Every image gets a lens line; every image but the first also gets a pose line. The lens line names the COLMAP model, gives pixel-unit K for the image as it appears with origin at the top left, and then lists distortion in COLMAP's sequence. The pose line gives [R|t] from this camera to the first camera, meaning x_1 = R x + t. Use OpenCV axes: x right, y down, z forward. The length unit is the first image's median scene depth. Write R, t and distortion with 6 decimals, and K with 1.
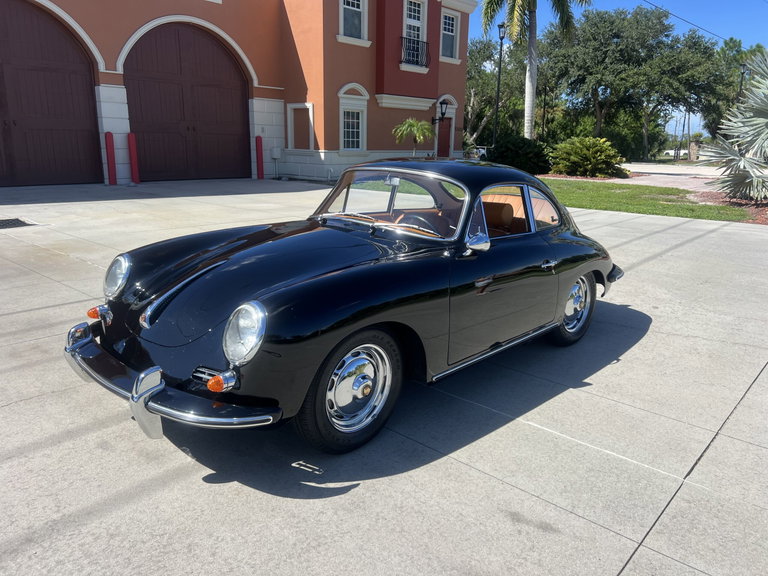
lens RADIAL K [[574.1, 0, 390.4], [0, 574.1, 290.4], [0, 0, 1]] dist [0.038119, -0.047700]
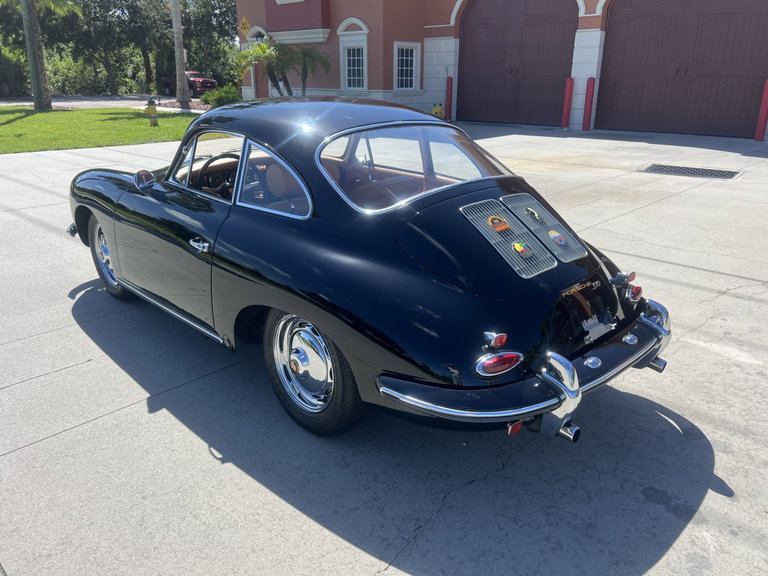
lens RADIAL K [[591.6, 0, 389.6], [0, 591.6, 257.9], [0, 0, 1]] dist [0.000499, 0.002710]
pose [[-0.035219, 0.272036, -0.961642, 0.166525], [-0.253863, 0.928242, 0.271885, -0.049644], [0.966599, 0.253700, 0.036368, 0.201167]]
